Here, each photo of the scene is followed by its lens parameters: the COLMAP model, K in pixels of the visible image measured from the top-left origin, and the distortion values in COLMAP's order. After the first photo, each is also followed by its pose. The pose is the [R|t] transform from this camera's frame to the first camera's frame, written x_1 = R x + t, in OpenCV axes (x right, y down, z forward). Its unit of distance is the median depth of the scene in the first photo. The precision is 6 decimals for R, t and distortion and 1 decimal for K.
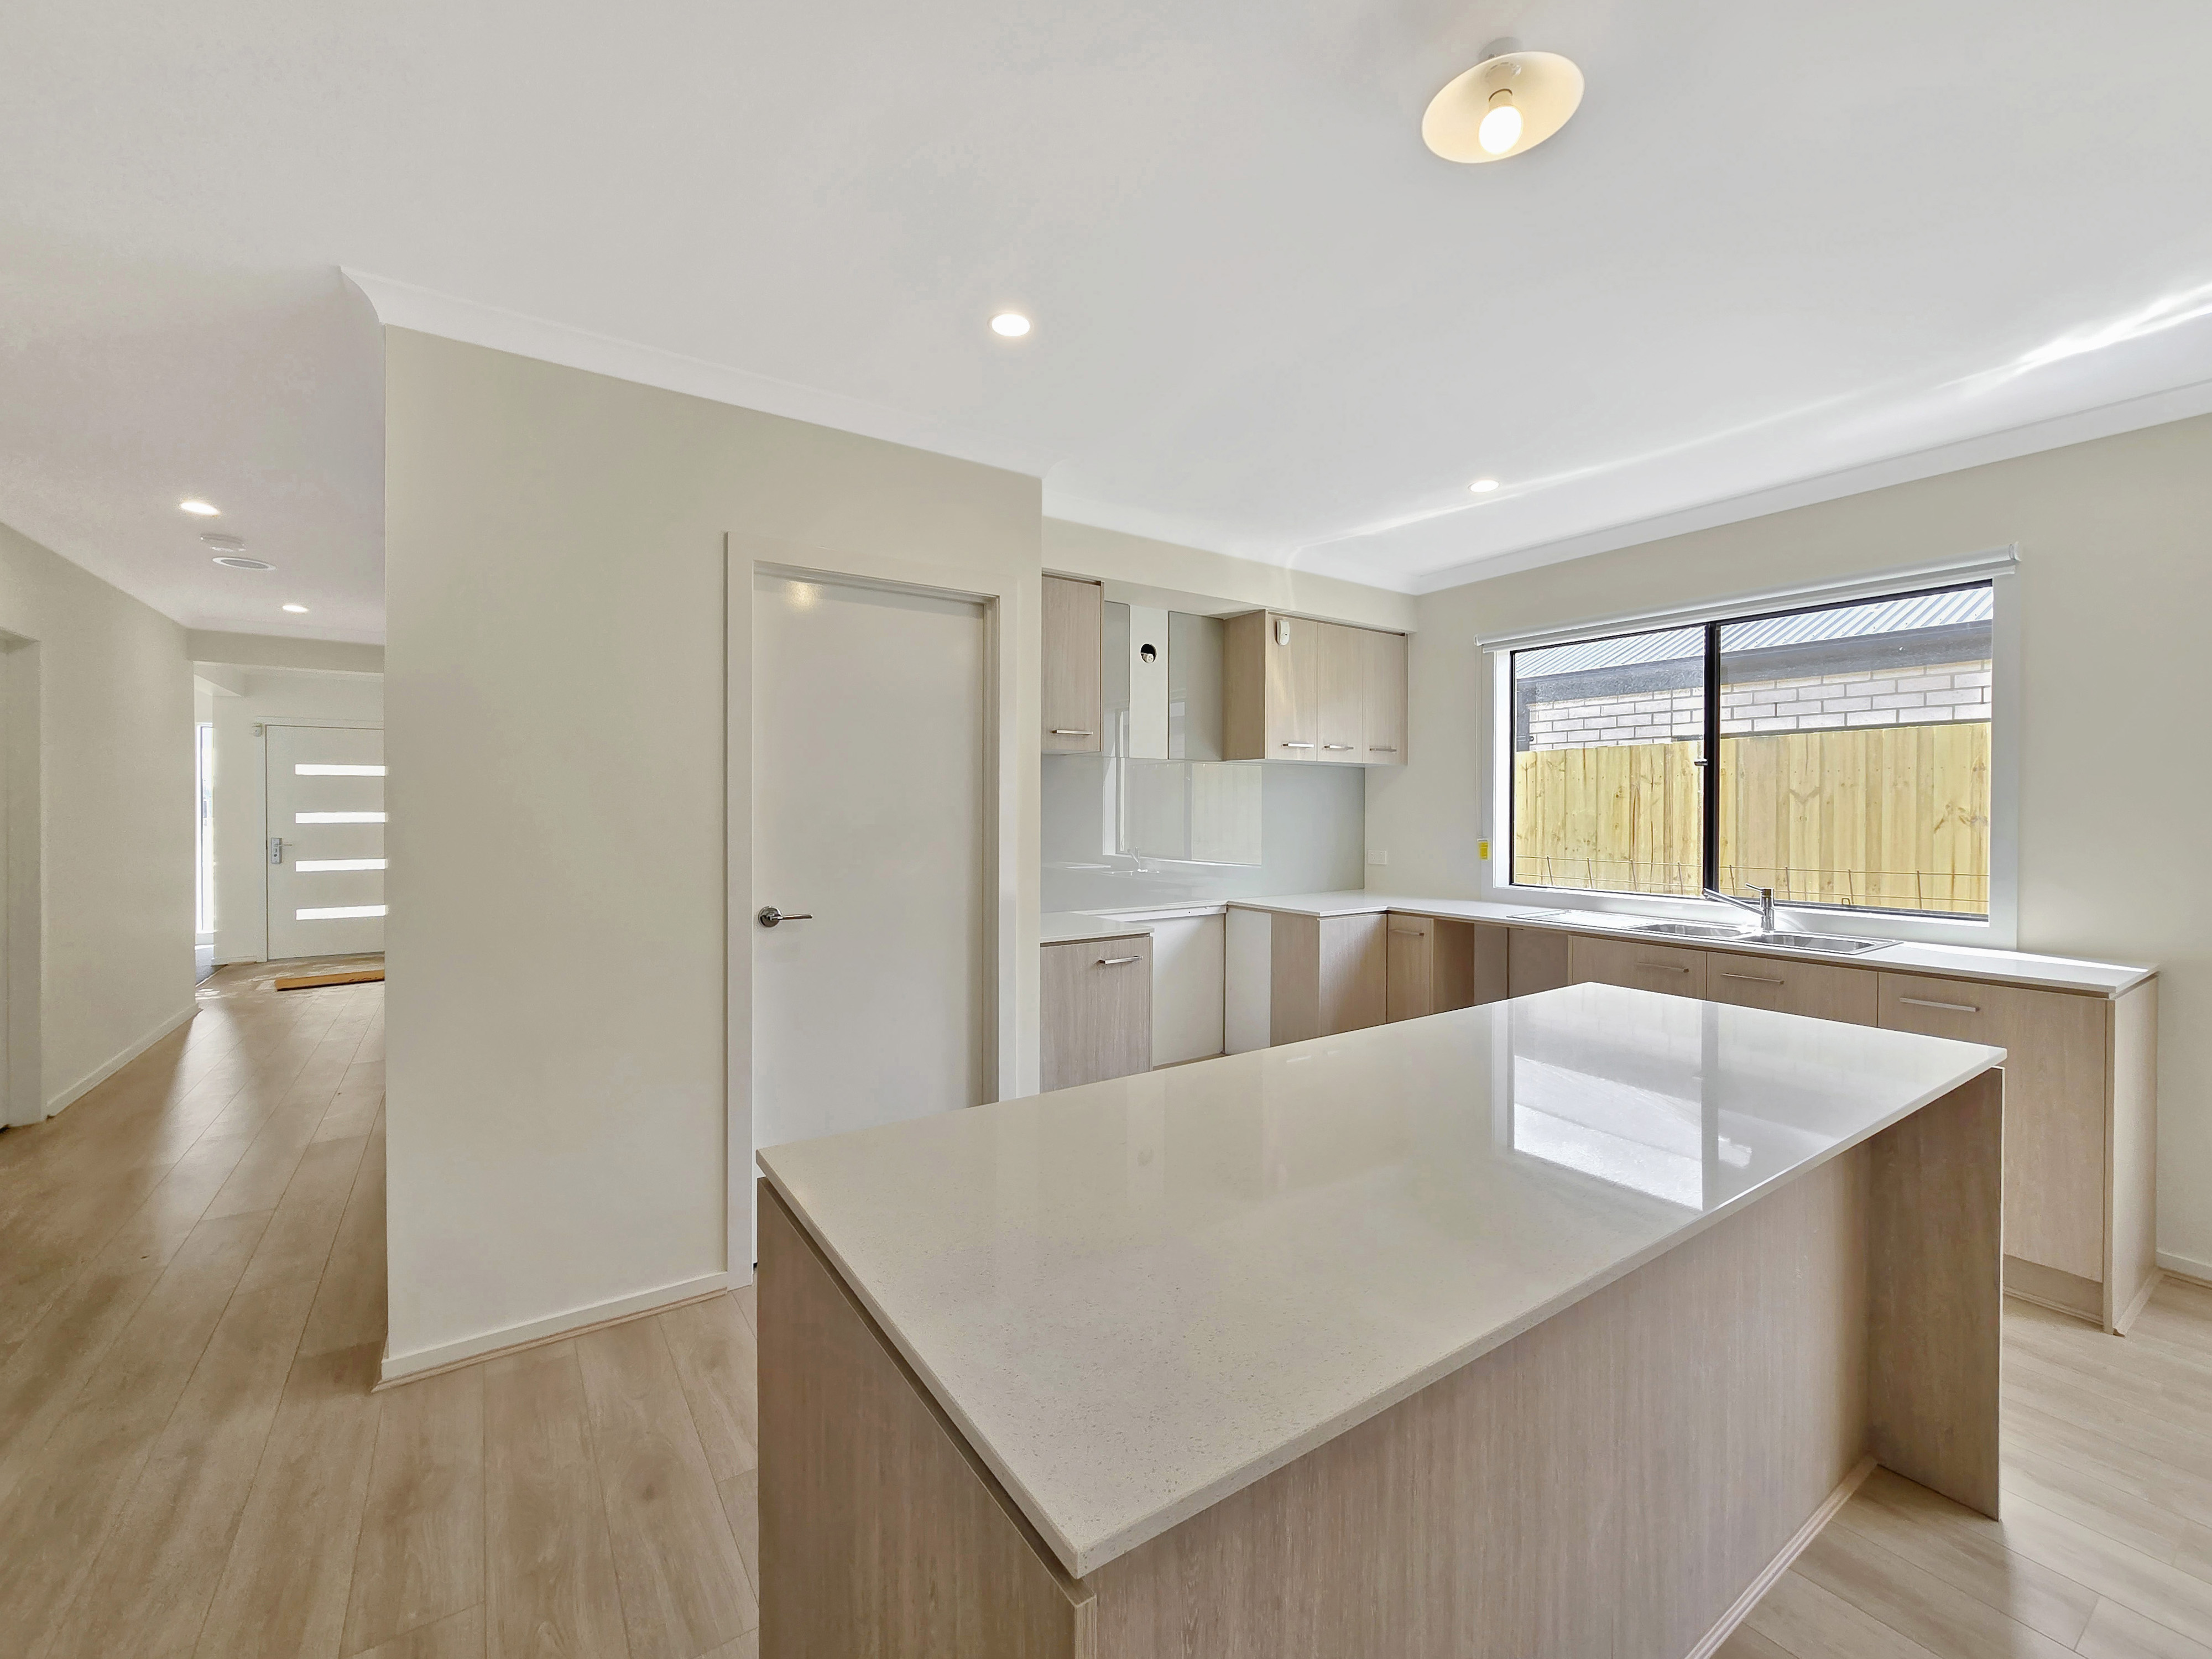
lens RADIAL K [[916.4, 0, 1112.2], [0, 916.4, 814.1], [0, 0, 1]] dist [-0.007505, 0.000308]
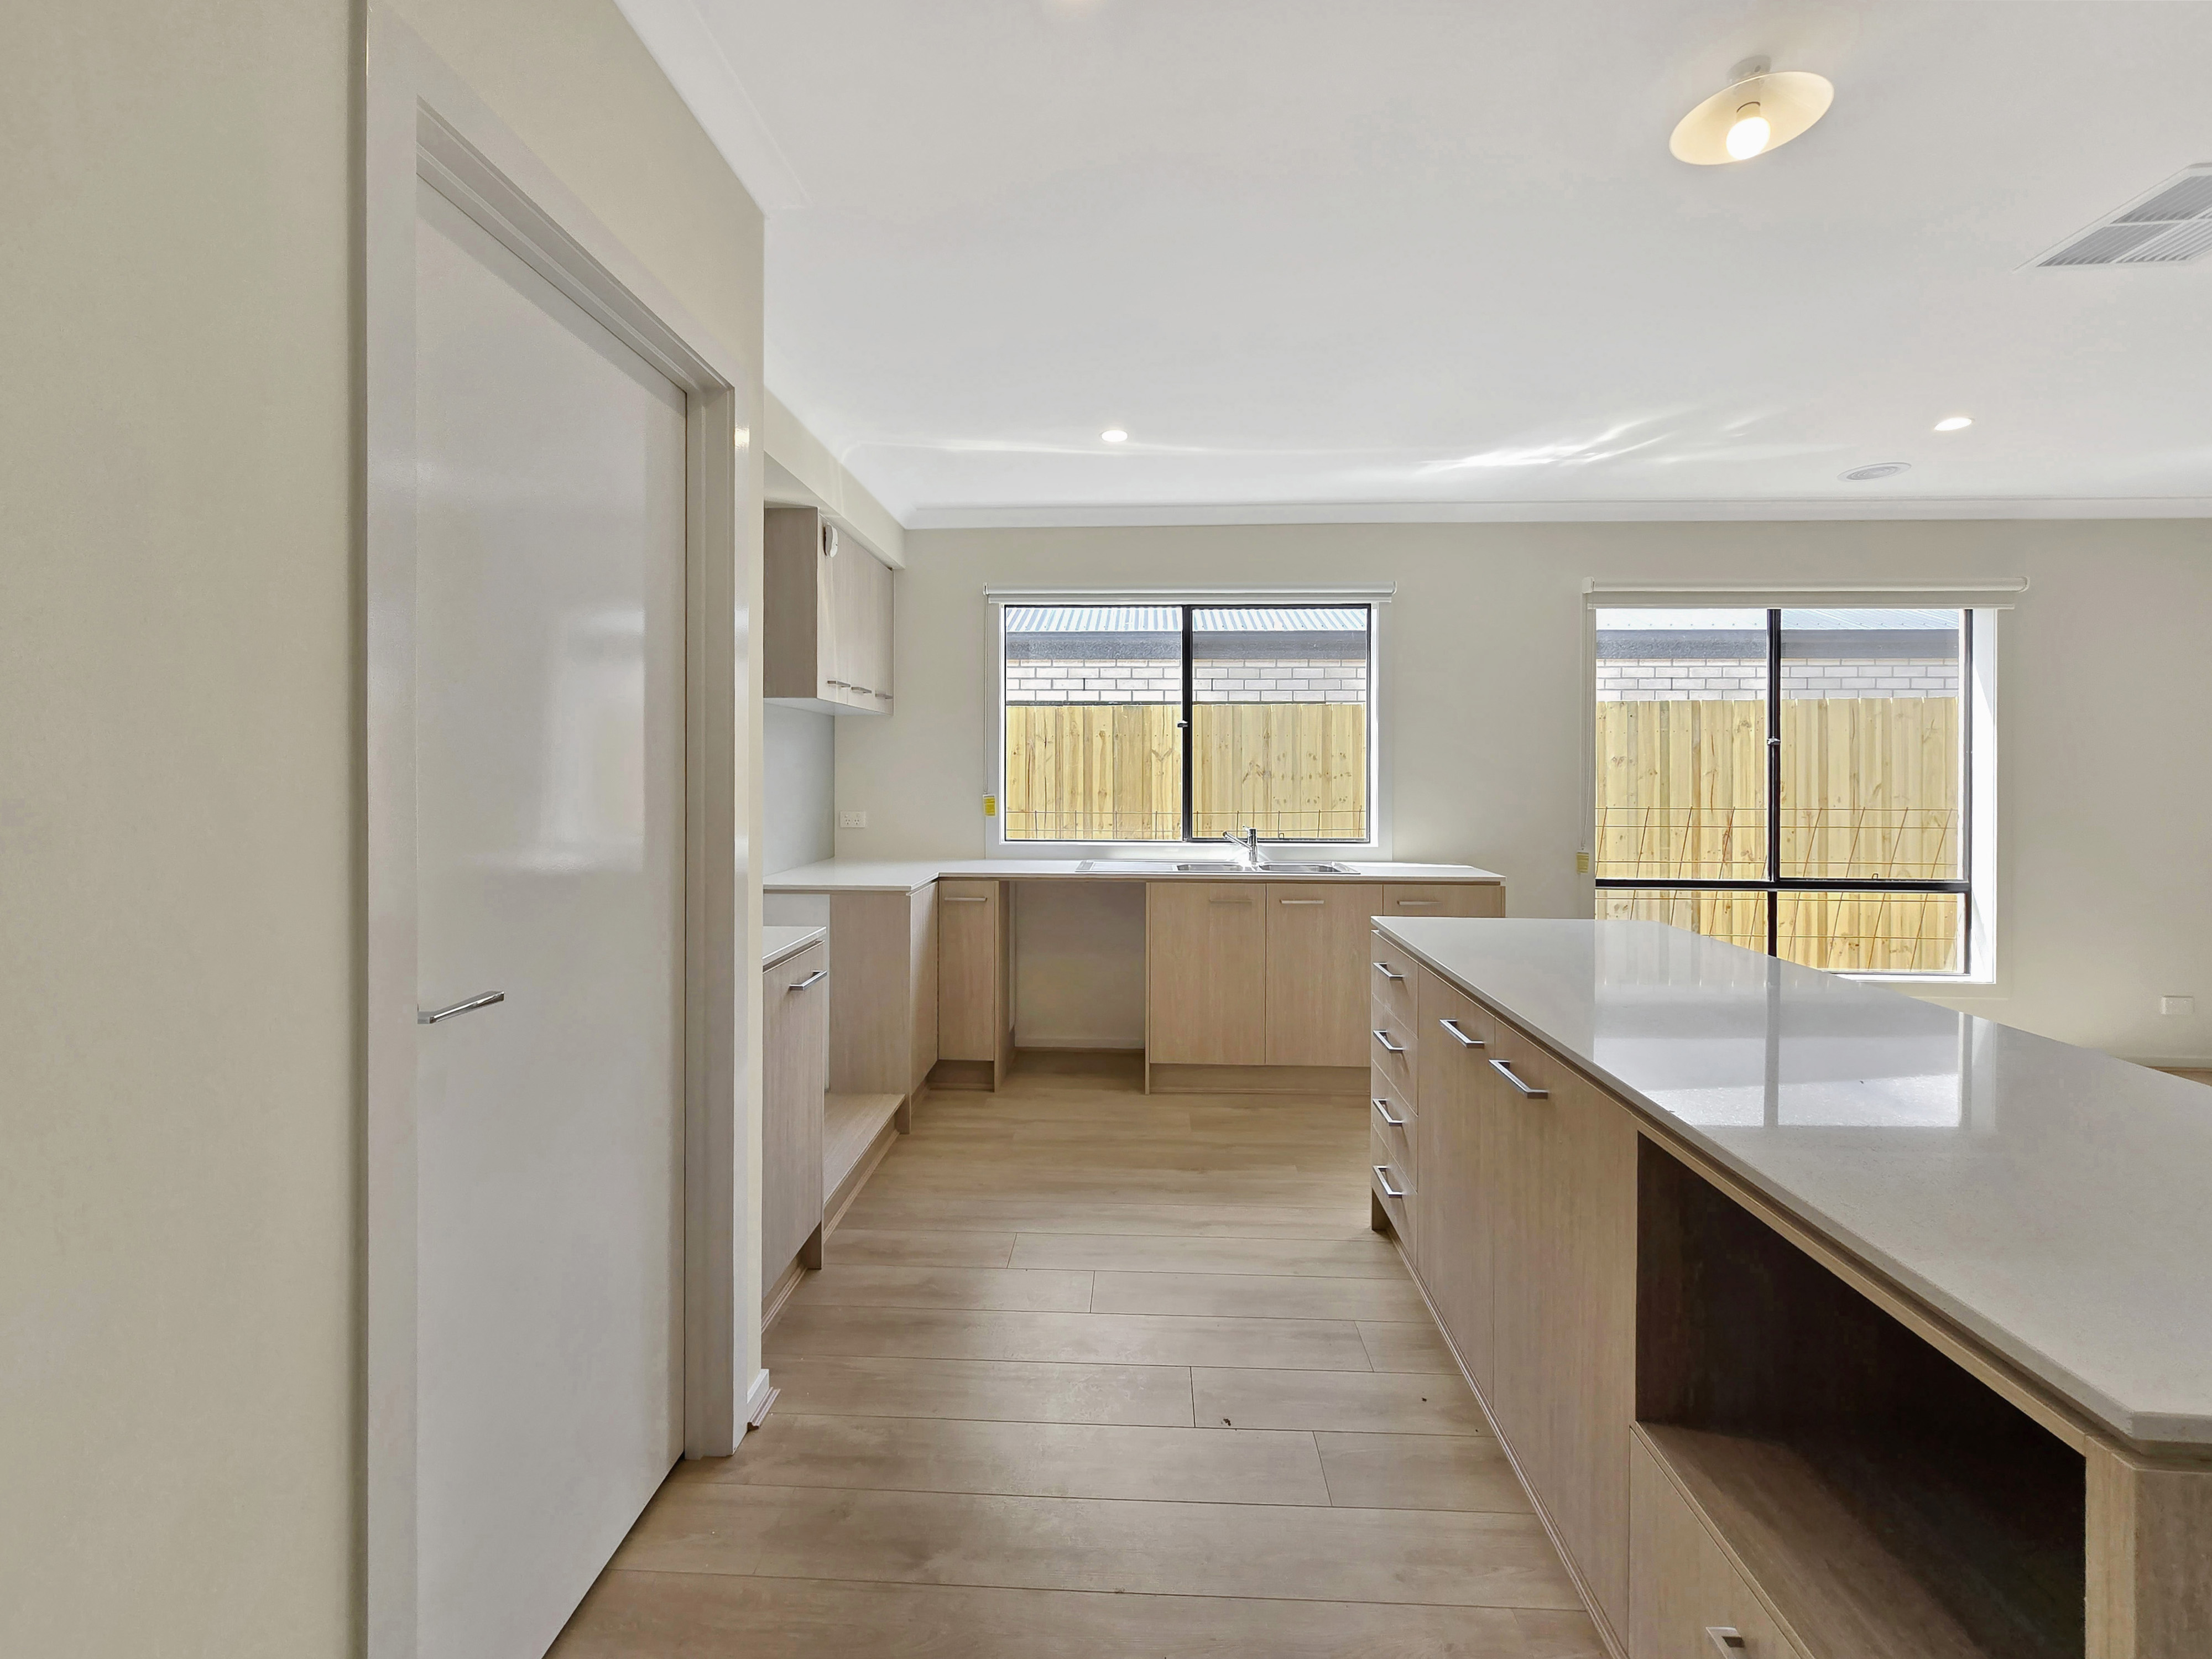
lens RADIAL K [[906.2, 0, 1102.5], [0, 906.2, 772.3], [0, 0, 1]] dist [-0.000973, 0.000180]
pose [[0.608108, -0.003512, 0.793847, -0.322999], [0.004086, 0.999991, 0.001294, 0.002349], [-0.793844, 0.002457, 0.608117, 0.366111]]
